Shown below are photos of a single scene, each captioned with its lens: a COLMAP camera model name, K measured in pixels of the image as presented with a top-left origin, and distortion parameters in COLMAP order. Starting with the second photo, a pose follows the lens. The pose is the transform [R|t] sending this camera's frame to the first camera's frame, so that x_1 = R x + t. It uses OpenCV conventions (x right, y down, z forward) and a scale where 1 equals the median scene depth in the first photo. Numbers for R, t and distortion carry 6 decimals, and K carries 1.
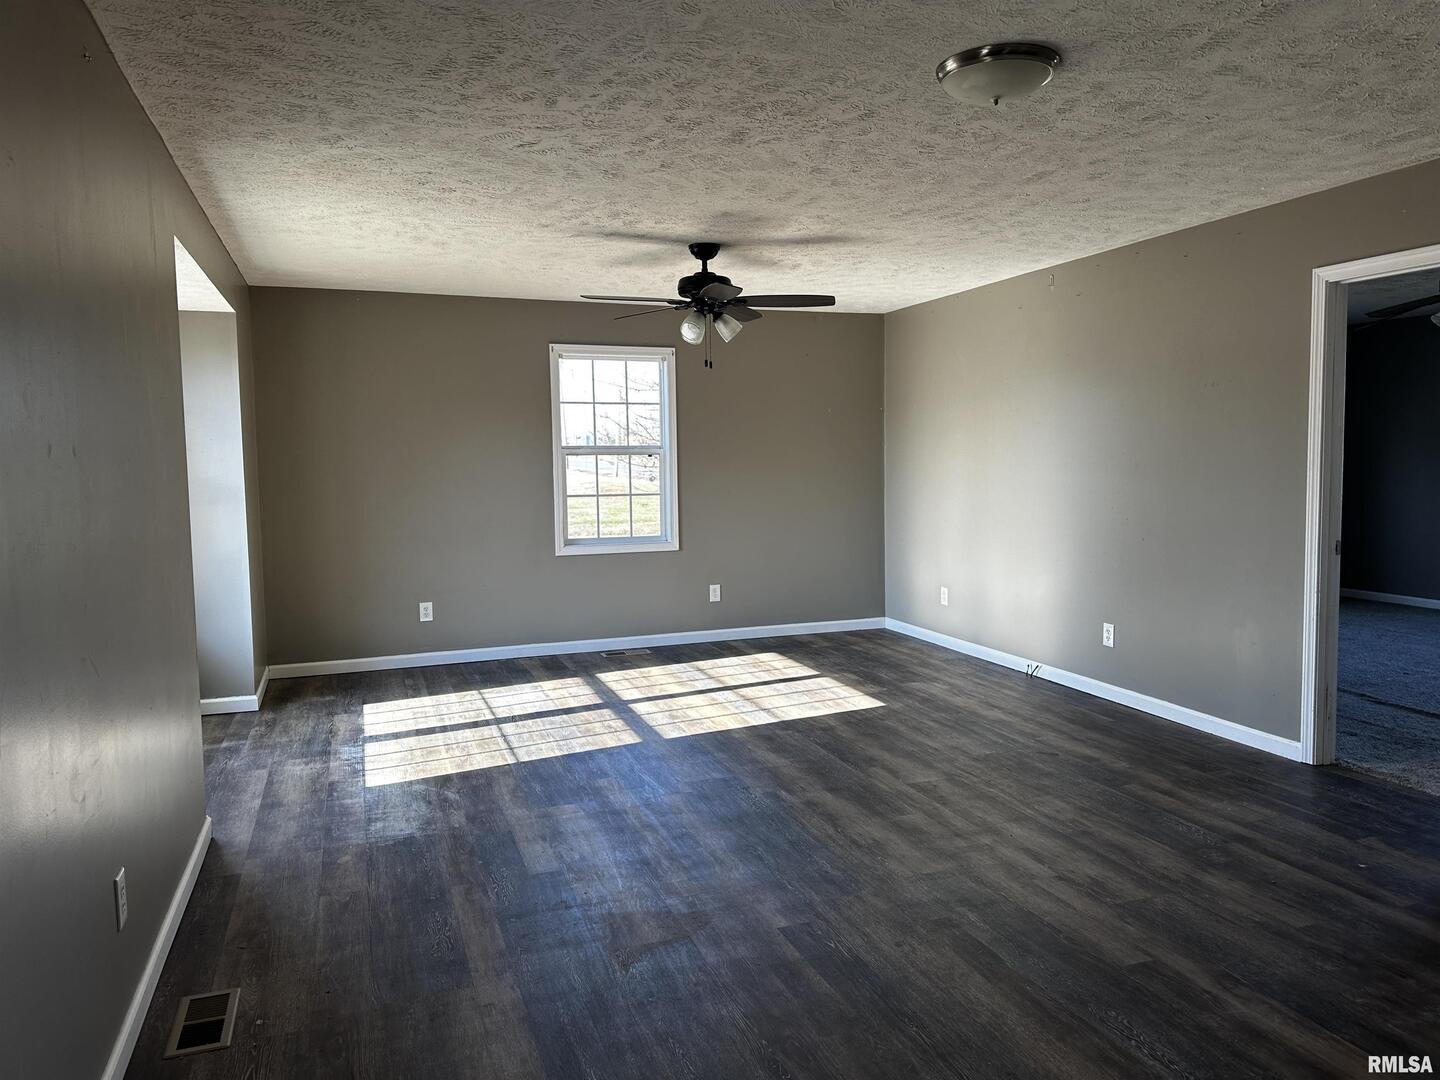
lens RADIAL K [[1013.3, 0, 720.9], [0, 1013.3, 536.9], [0, 0, 1]] dist [0.085001, -0.108319]
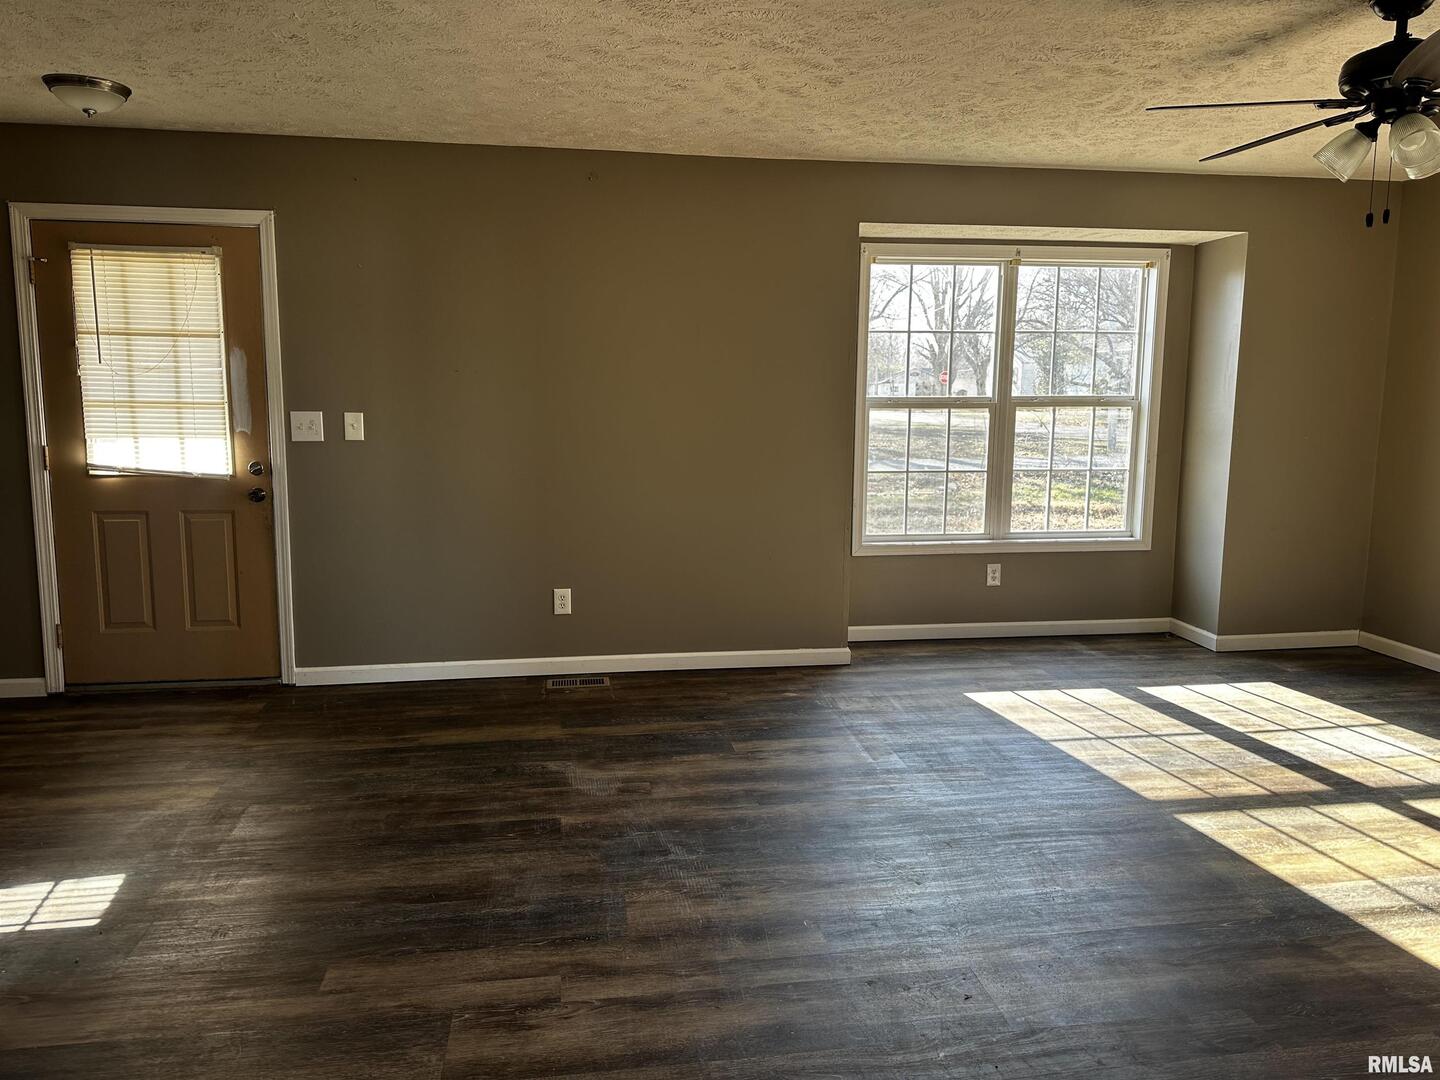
lens RADIAL K [[1013.3, 0, 721.5], [0, 1013.3, 542.3], [0, 0, 1]] dist [0.085001, -0.108319]
pose [[-0.222367, 0.156402, -0.962336, 0.617875], [-0.071048, 0.981825, 0.175987, -0.073594], [0.972371, 0.107506, -0.207213, 0.809852]]
